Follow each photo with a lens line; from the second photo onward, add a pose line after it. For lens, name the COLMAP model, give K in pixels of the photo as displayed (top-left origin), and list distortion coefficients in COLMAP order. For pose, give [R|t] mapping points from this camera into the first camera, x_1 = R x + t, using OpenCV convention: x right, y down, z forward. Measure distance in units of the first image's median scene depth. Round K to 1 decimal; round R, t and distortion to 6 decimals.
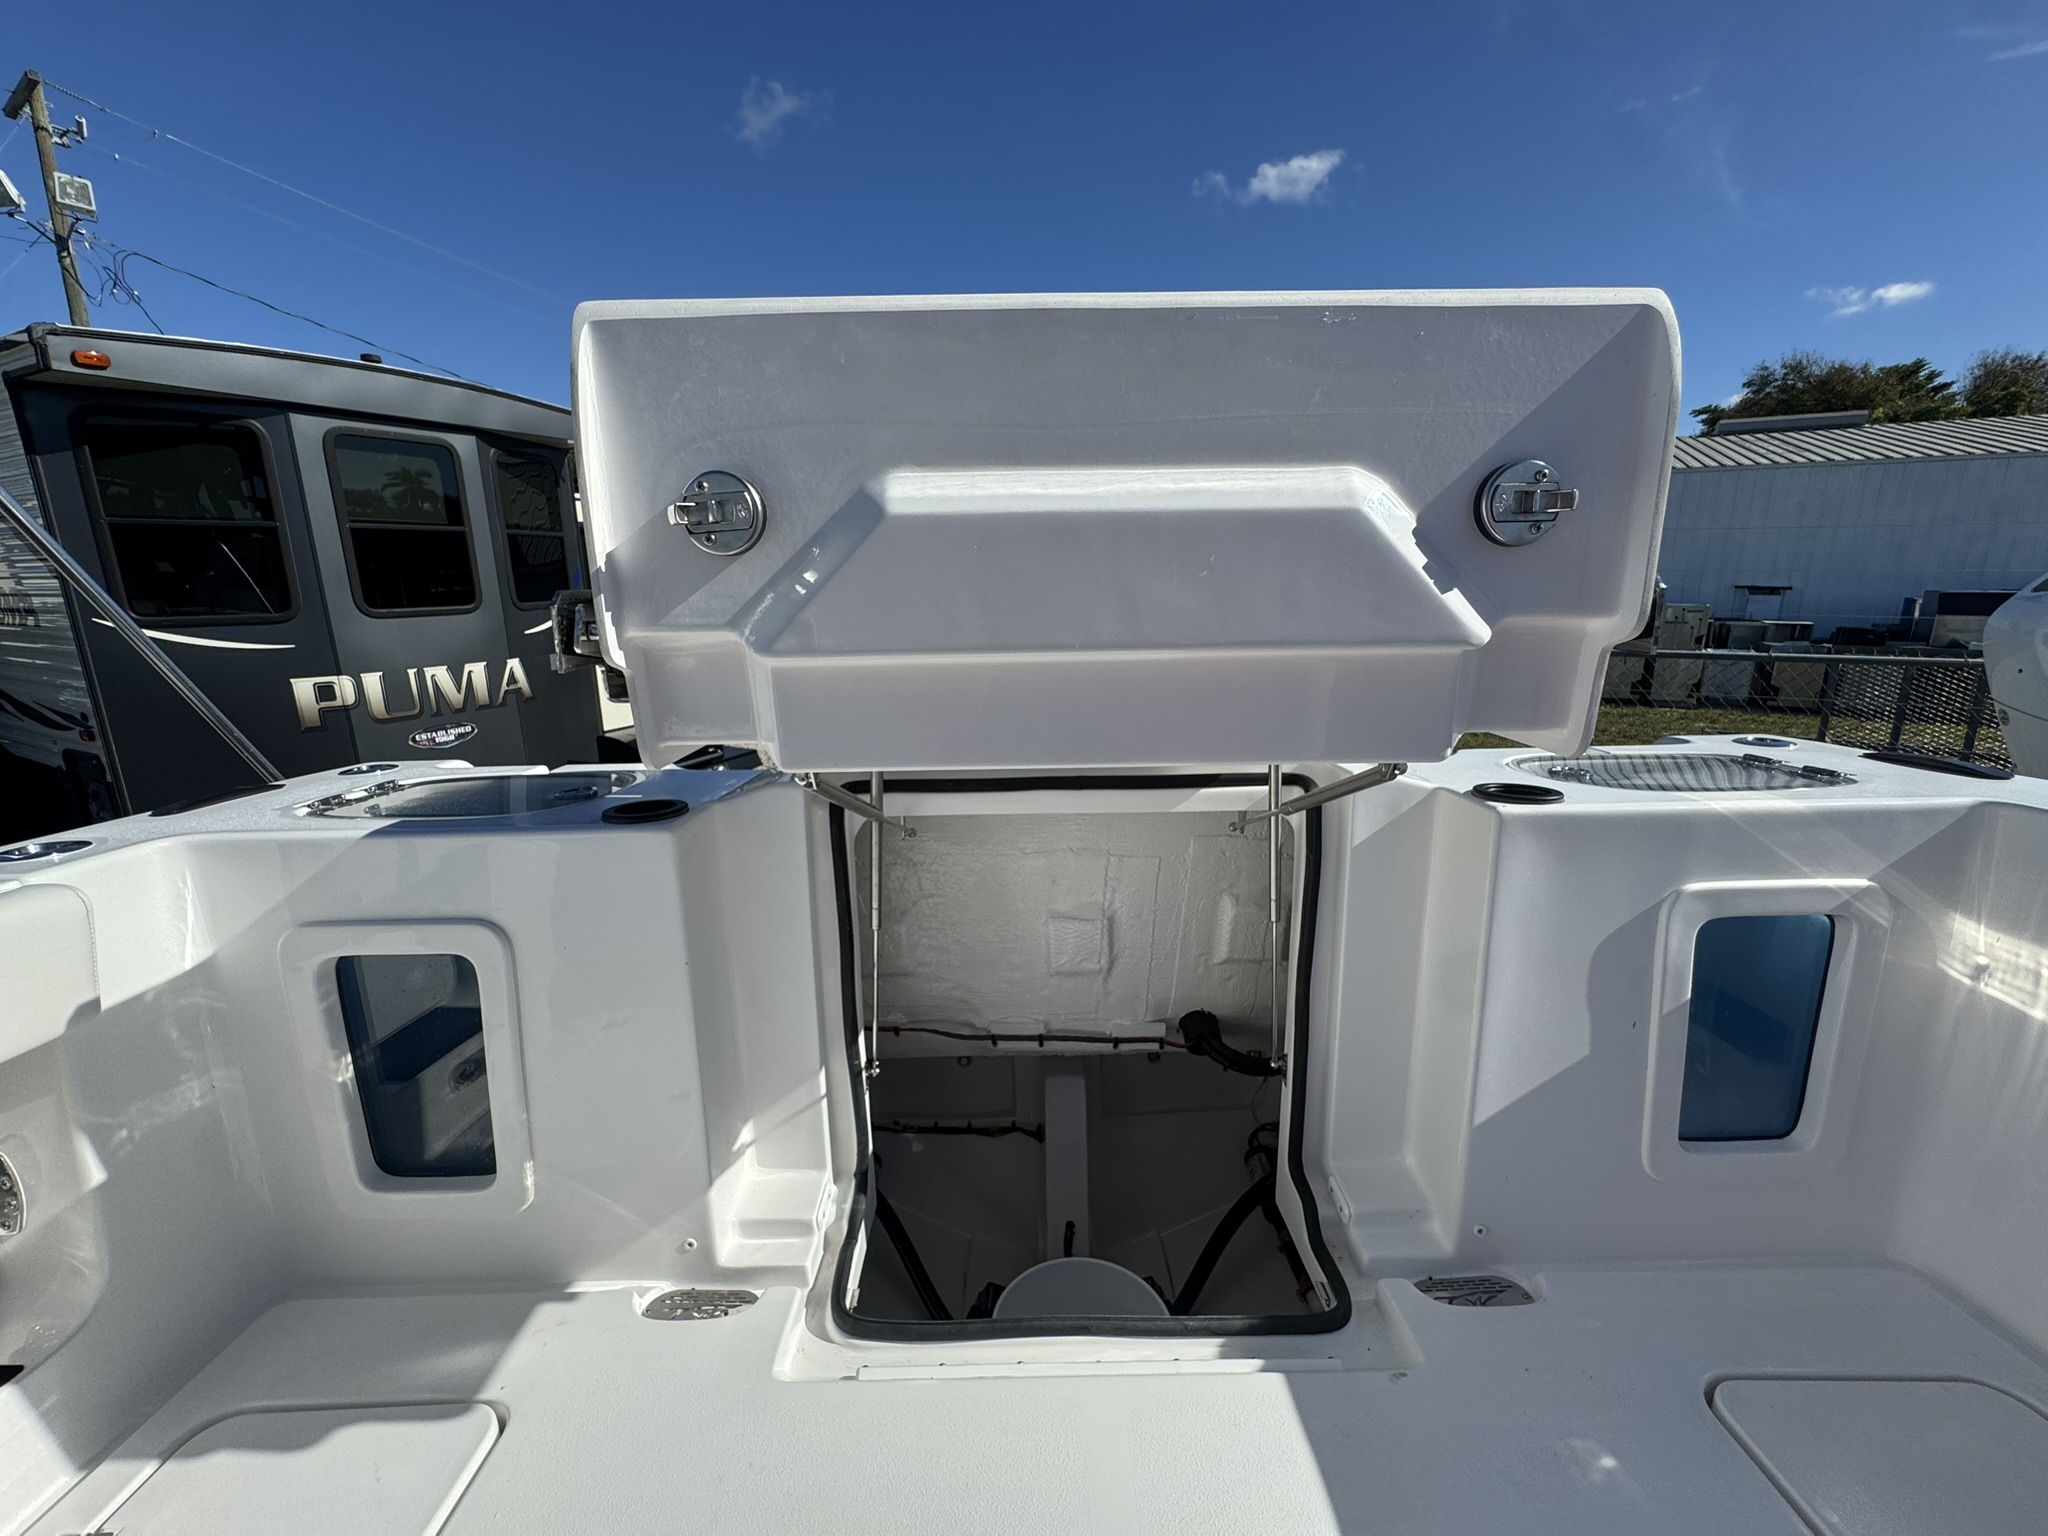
lens RADIAL K [[823.5, 0, 1021.1], [0, 823.5, 761.6], [0, 0, 1]] dist [-0.005733, 0.000890]
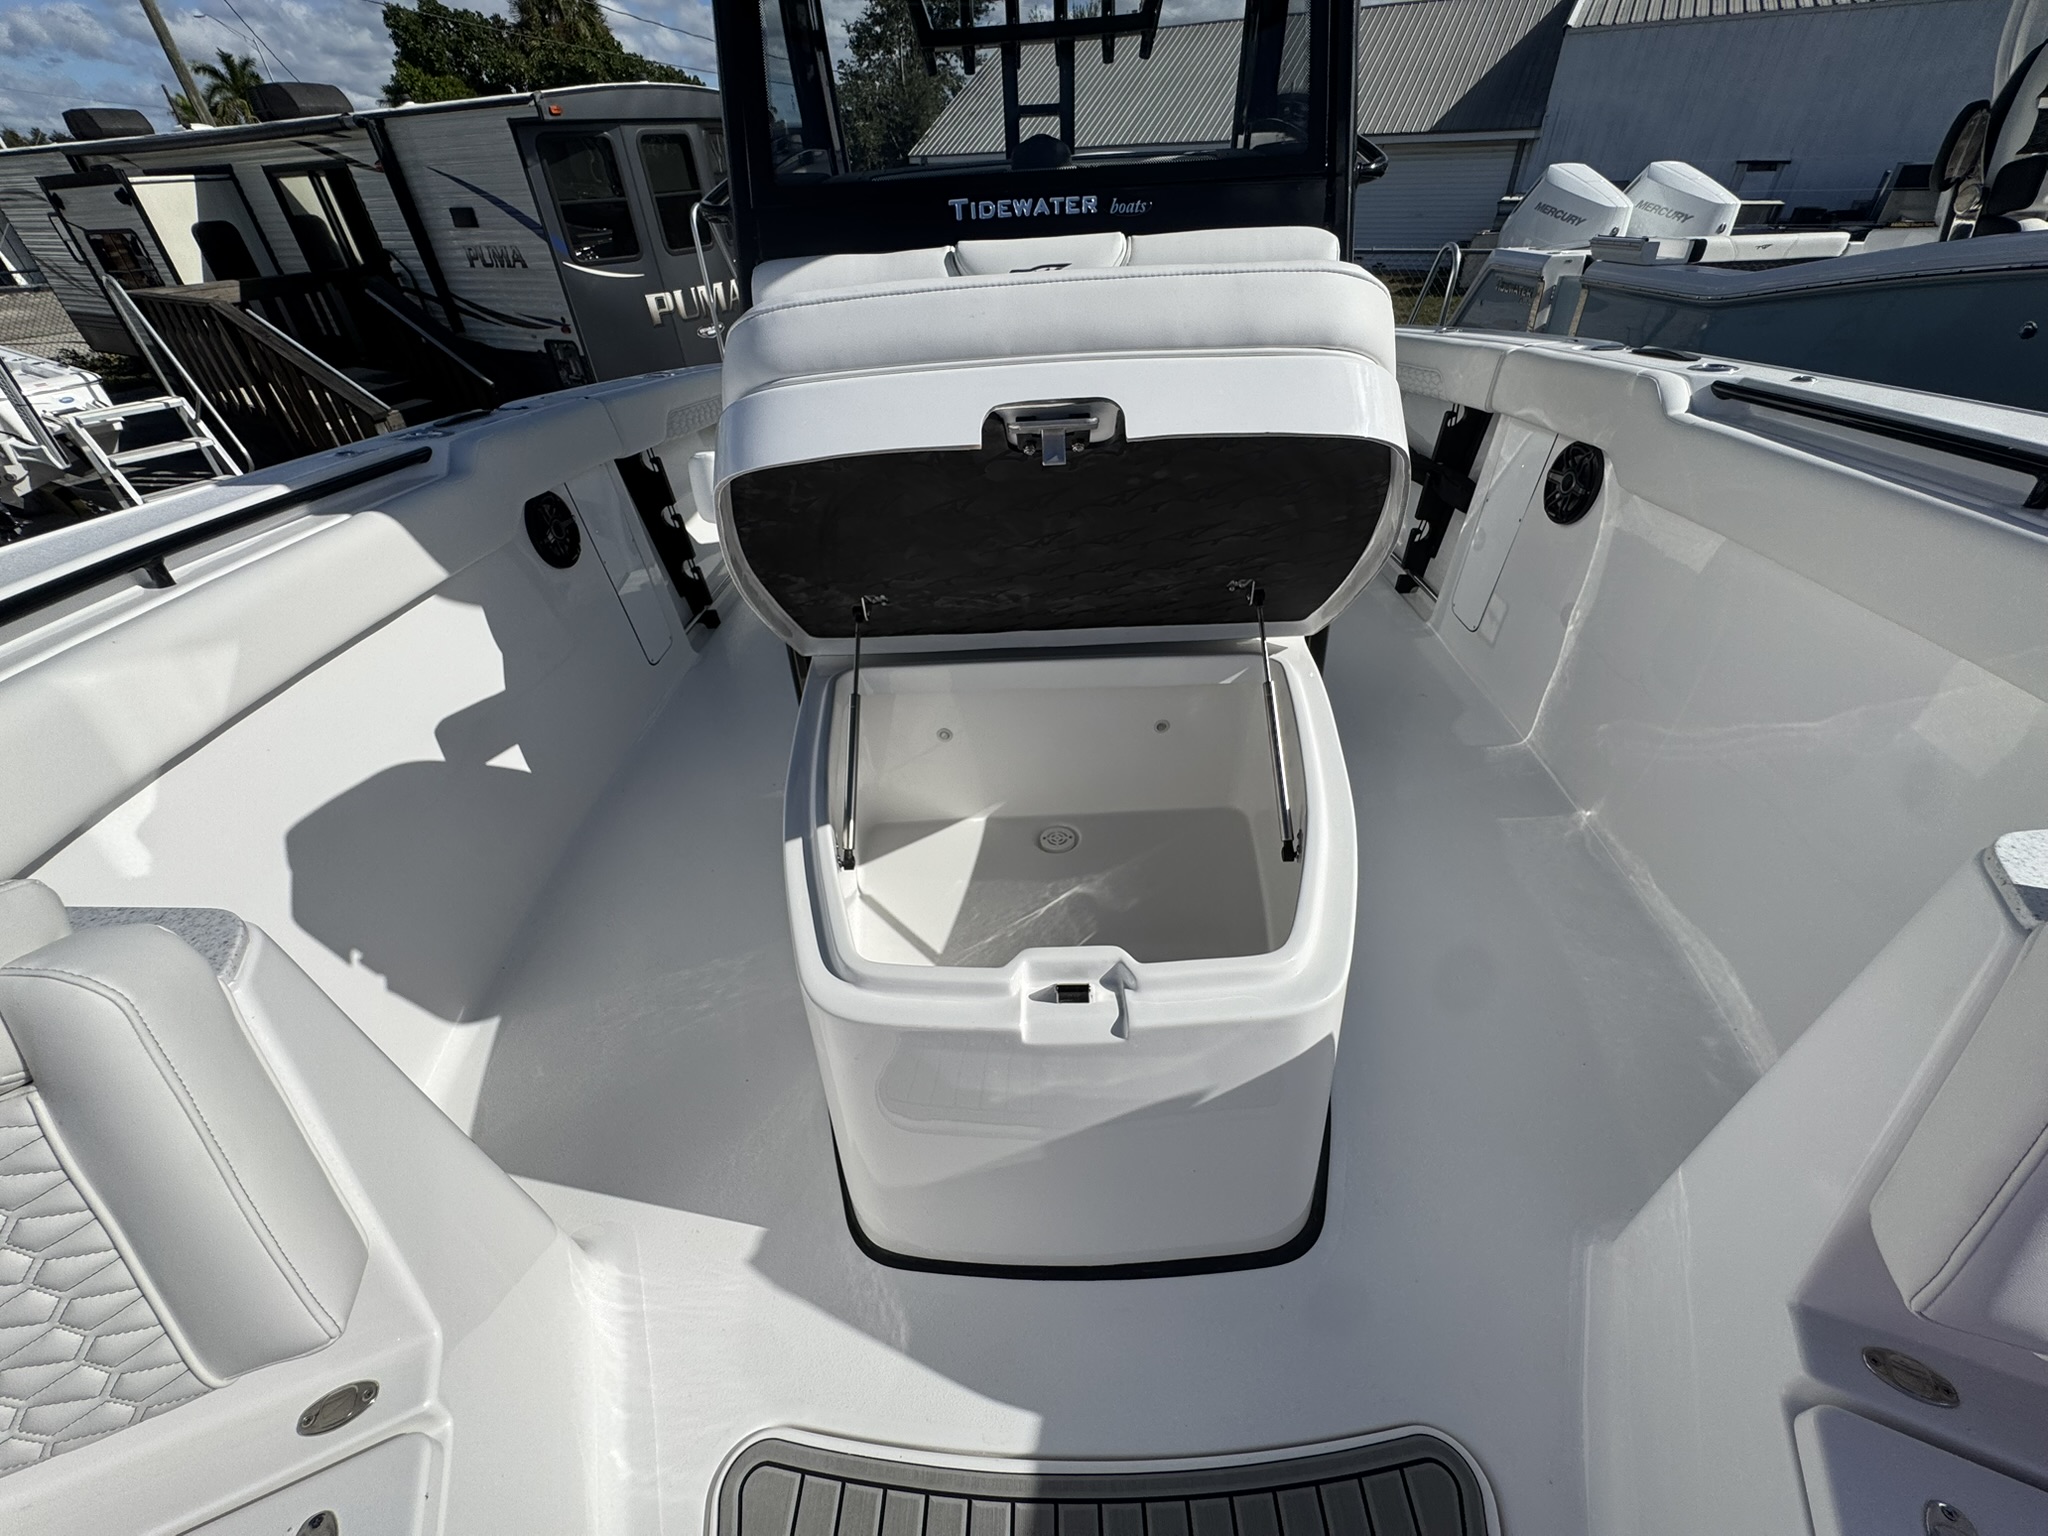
lens RADIAL K [[823.5, 0, 1028.0], [0, 823.5, 766.4], [0, 0, 1]] dist [-0.005733, 0.000890]
pose [[0.999422, -0.020660, -0.026988, 0.017892], [0.029876, 0.912598, 0.407766, 0.132283], [0.016204, -0.408337, 0.912688, -1.050074]]
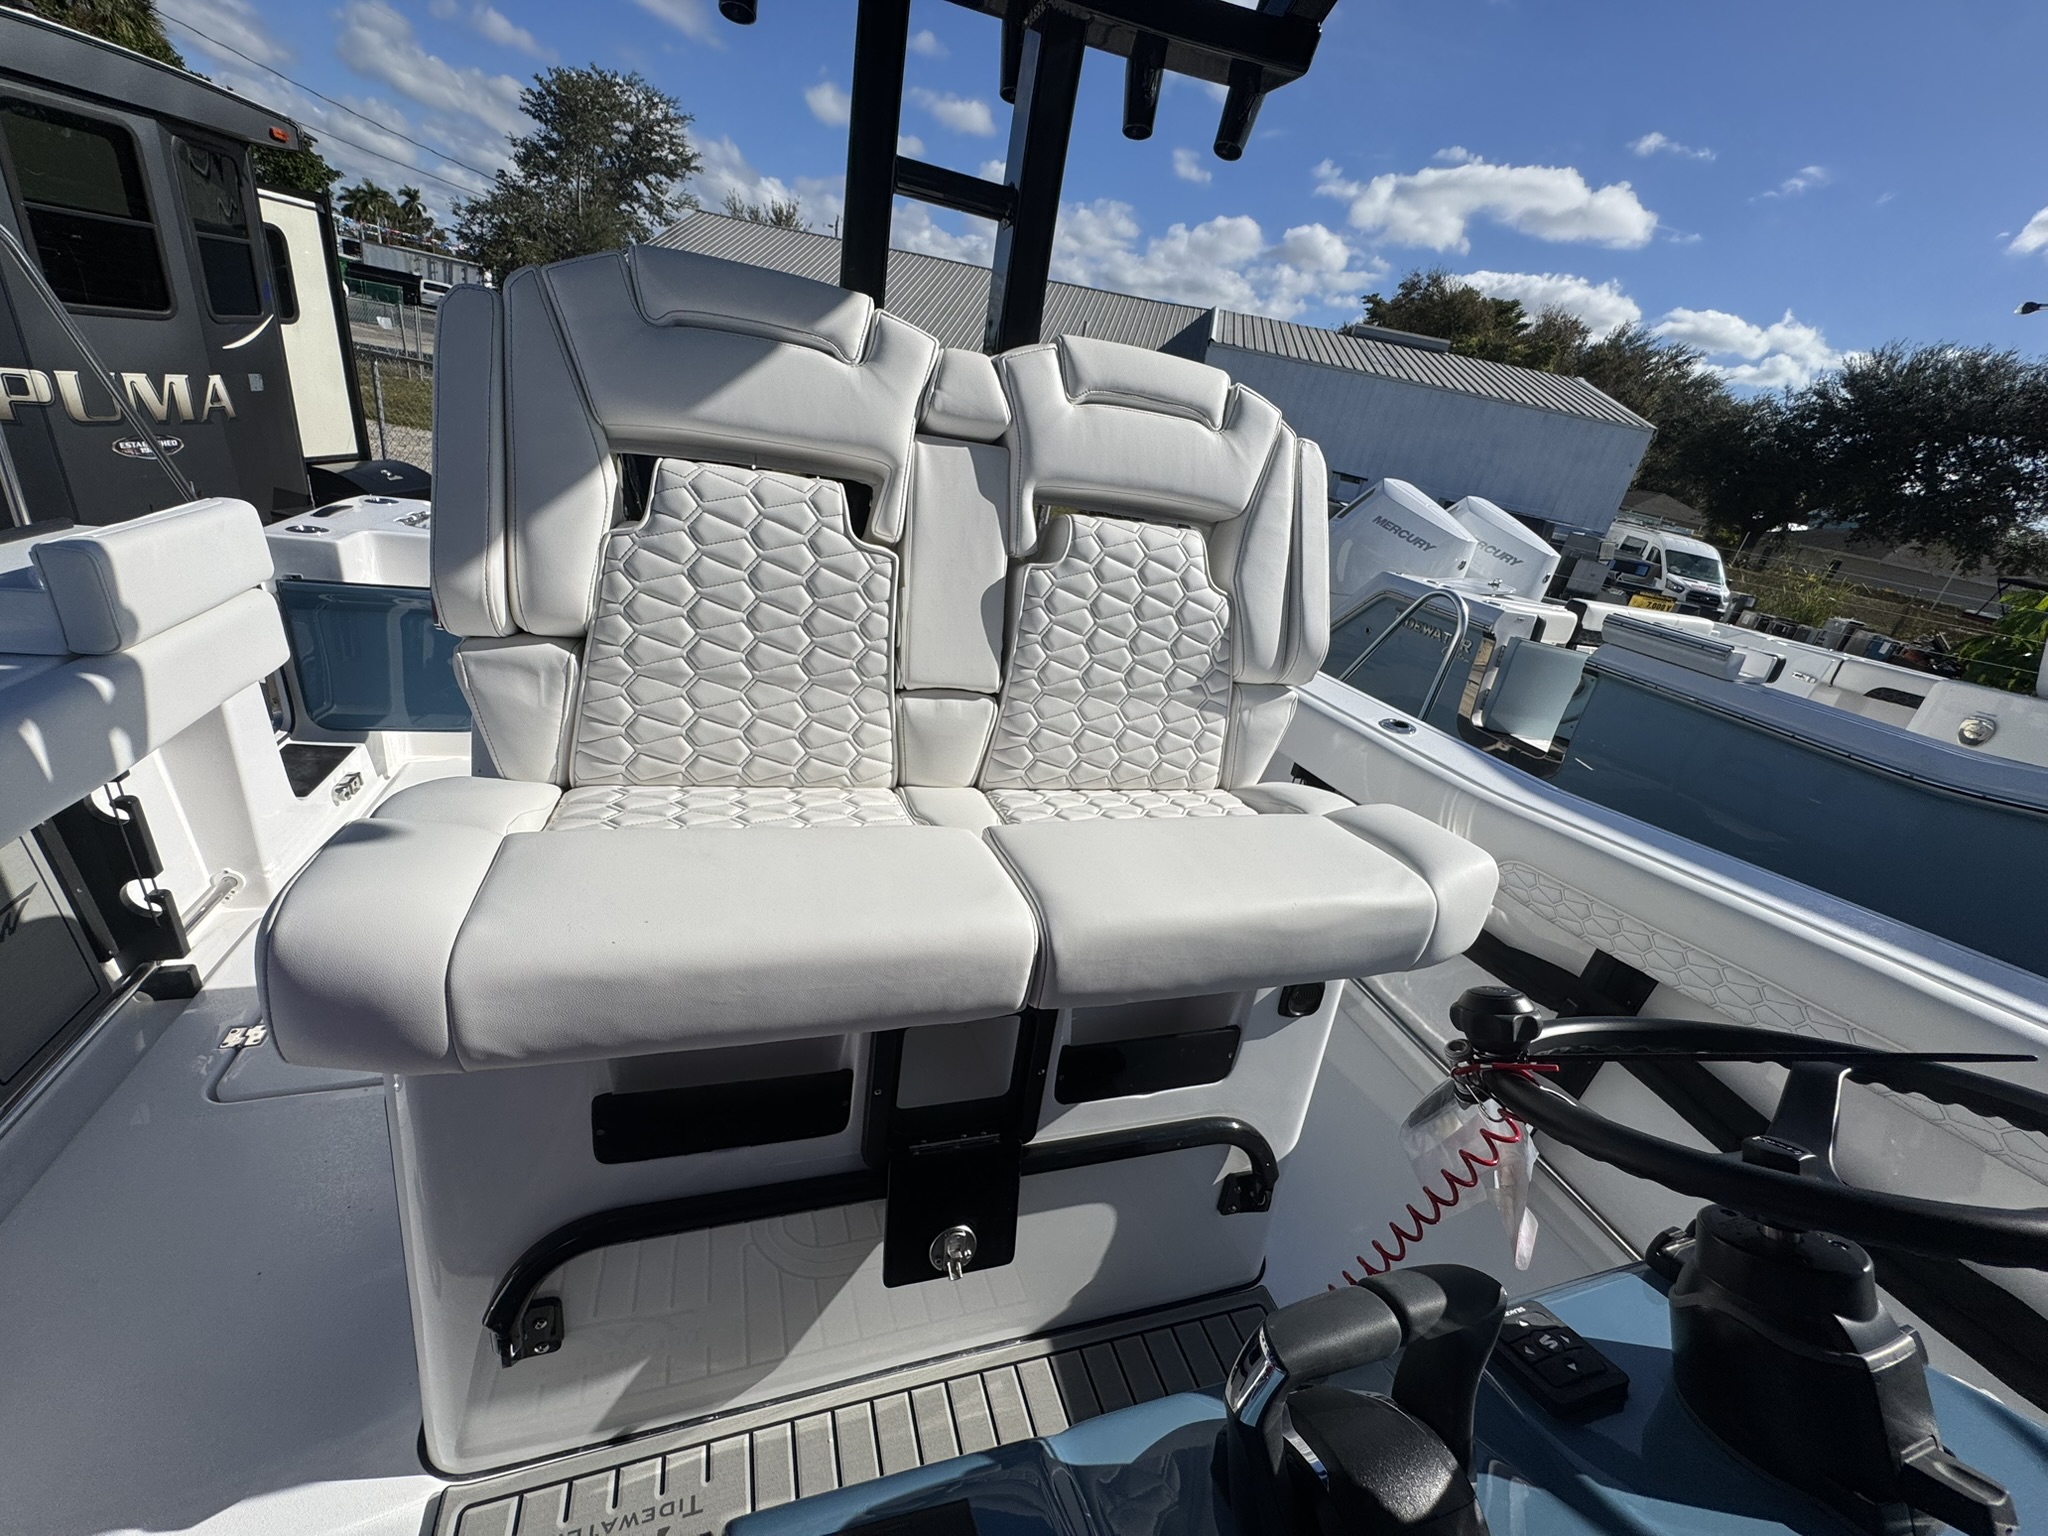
lens RADIAL K [[823.5, 0, 1022.9], [0, 823.5, 766.1], [0, 0, 1]] dist [-0.005733, 0.000890]
pose [[0.933424, 0.028786, 0.357618, -0.045862], [-0.114166, 0.968795, 0.220005, 0.005261], [-0.340125, -0.246185, 0.907583, -0.398222]]
